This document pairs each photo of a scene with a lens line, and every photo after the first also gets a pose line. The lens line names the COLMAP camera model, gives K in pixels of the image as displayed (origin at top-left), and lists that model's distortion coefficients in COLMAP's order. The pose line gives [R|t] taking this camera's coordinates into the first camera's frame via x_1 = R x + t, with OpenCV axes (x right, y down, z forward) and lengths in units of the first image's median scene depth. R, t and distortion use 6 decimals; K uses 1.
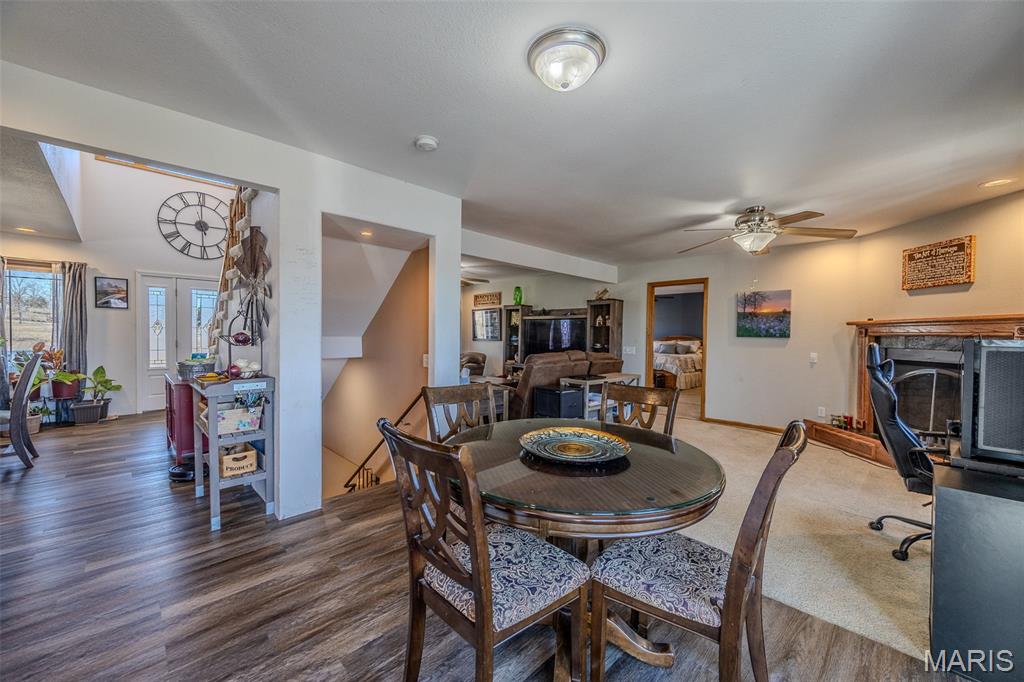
lens RADIAL K [[396.2, 0, 512.0], [0, 396.2, 341.0], [0, 0, 1]] dist [-0.000576, 0.000064]
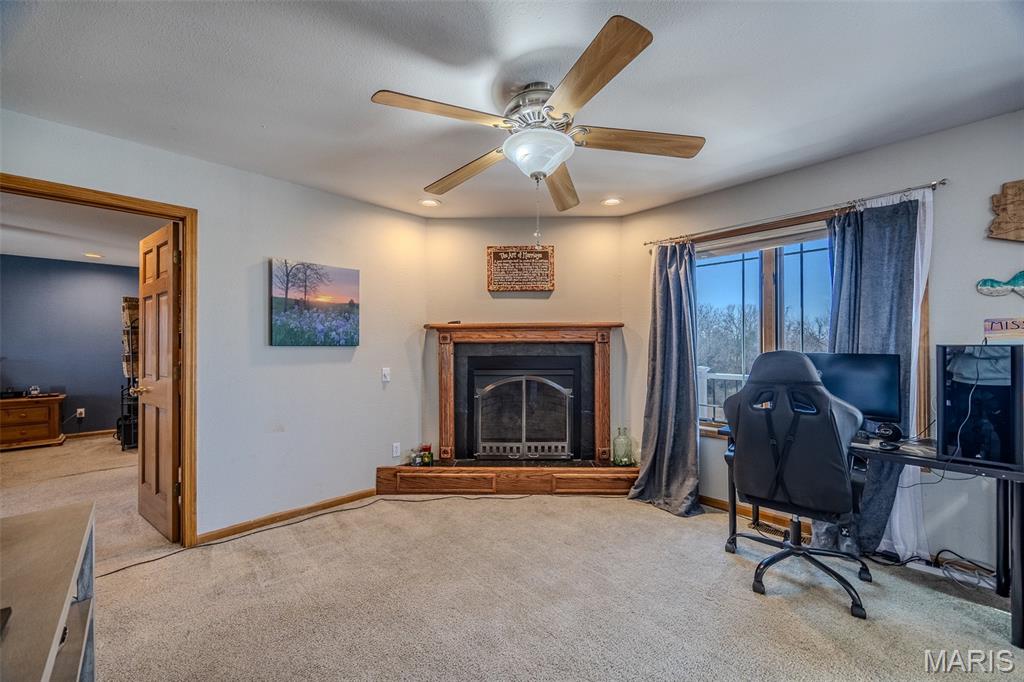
lens RADIAL K [[392.6, 0, 514.0], [0, 392.6, 342.4], [0, 0, 1]] dist [-0.001494, -0.000114]
pose [[0.005902, -0.008221, 0.999949, 0.073885], [0.019000, 0.999787, 0.008108, -0.013468], [-0.999802, 0.018951, 0.006057, 0.700106]]
